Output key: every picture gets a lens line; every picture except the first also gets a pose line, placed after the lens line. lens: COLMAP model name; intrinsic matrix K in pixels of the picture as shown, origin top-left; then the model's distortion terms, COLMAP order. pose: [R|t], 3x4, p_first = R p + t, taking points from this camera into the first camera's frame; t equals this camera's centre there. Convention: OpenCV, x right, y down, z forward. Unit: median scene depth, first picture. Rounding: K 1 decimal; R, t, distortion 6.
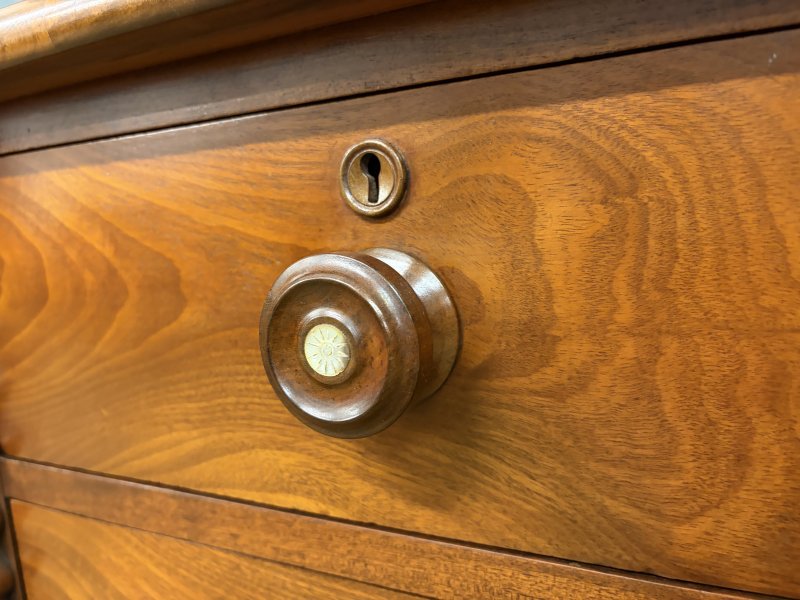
lens RADIAL K [[612.8, 0, 404.8], [0, 612.8, 309.6], [0, 0, 1]] dist [0.042672, -0.058487]
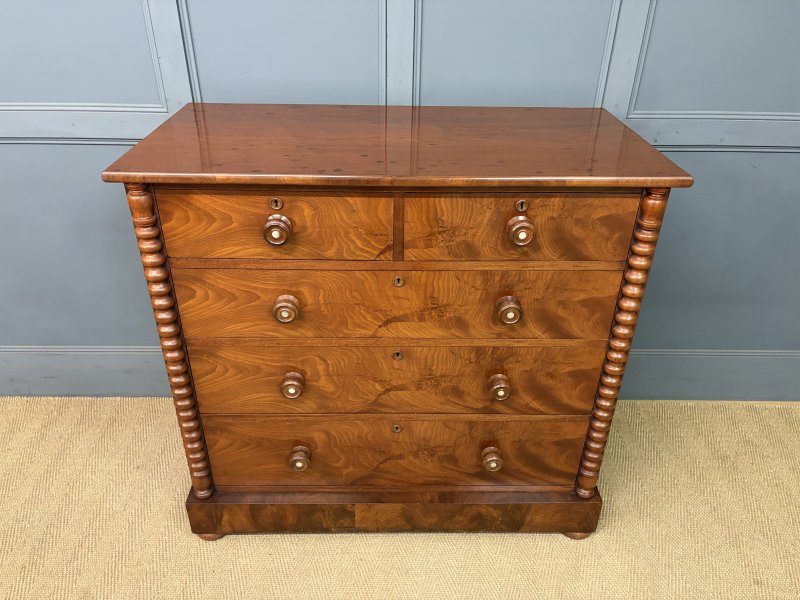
lens RADIAL K [[612.8, 0, 398.1], [0, 612.8, 298.5], [0, 0, 1]] dist [0.042672, -0.058487]
pose [[0.889823, -0.161086, 0.426927, -1.751179], [-0.009735, 0.928700, 0.370703, -1.632483], [-0.456202, -0.334017, 0.824811, -4.932398]]
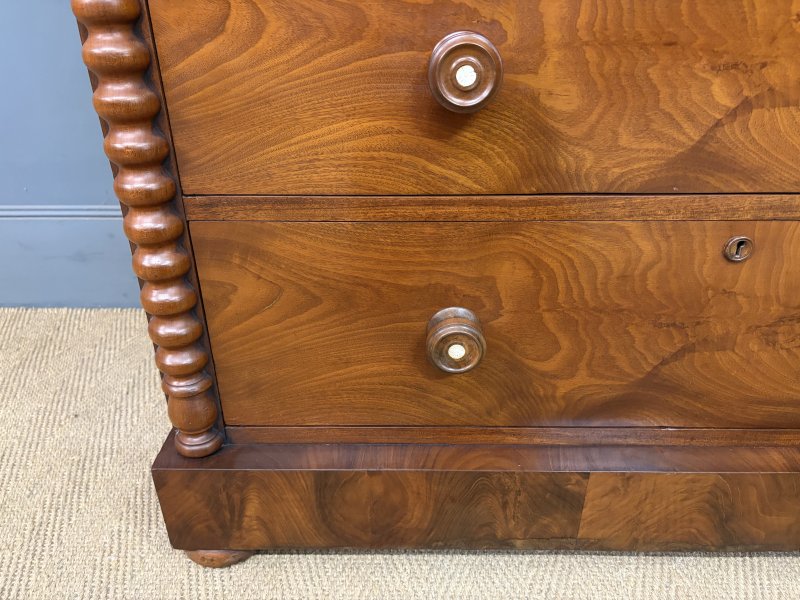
lens RADIAL K [[612.8, 0, 402.1], [0, 612.8, 303.4], [0, 0, 1]] dist [0.042672, -0.058487]
pose [[0.904885, -0.143955, 0.400574, -1.193458], [0.005925, 0.945245, 0.326309, 2.071015], [-0.425614, -0.292899, 0.856191, -0.883735]]
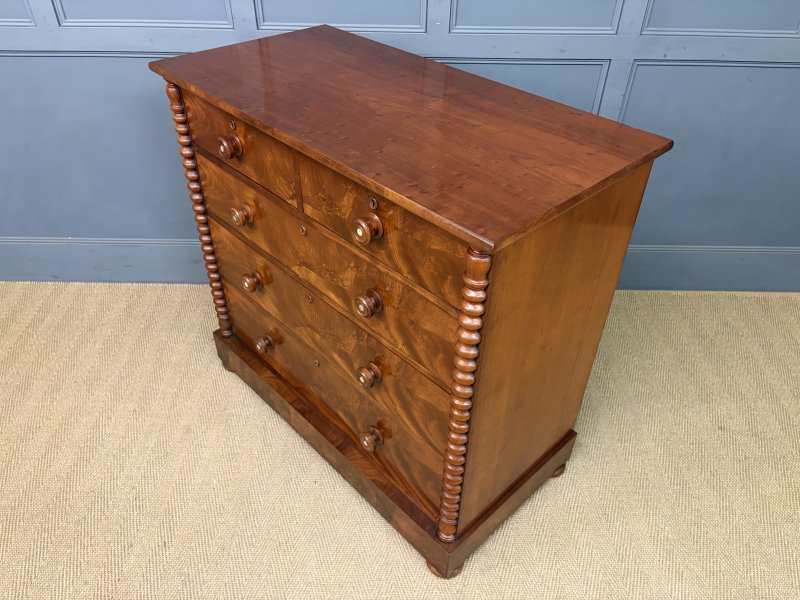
lens RADIAL K [[612.8, 0, 392.8], [0, 612.8, 303.7], [0, 0, 1]] dist [0.042672, -0.058487]
pose [[0.896668, -0.216543, 0.386129, -2.956106], [-0.009413, 0.862684, 0.505656, -2.027676], [-0.442604, -0.457040, 0.771503, -6.125523]]
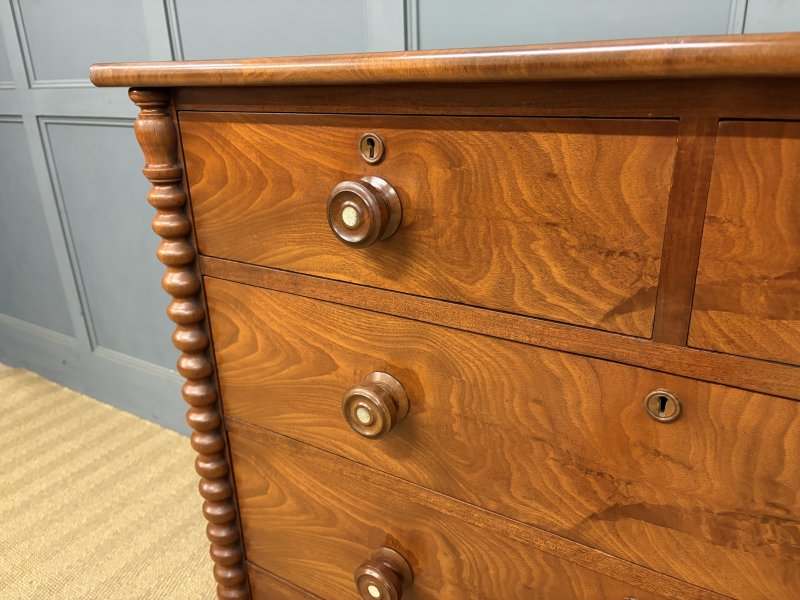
lens RADIAL K [[612.8, 0, 393.1], [0, 612.8, 304.1], [0, 0, 1]] dist [0.042672, -0.058487]
pose [[0.992934, 0.070399, -0.095528, 0.327913], [-0.046773, 0.972026, 0.230168, -0.179289], [0.109059, -0.224073, 0.968451, -1.607395]]
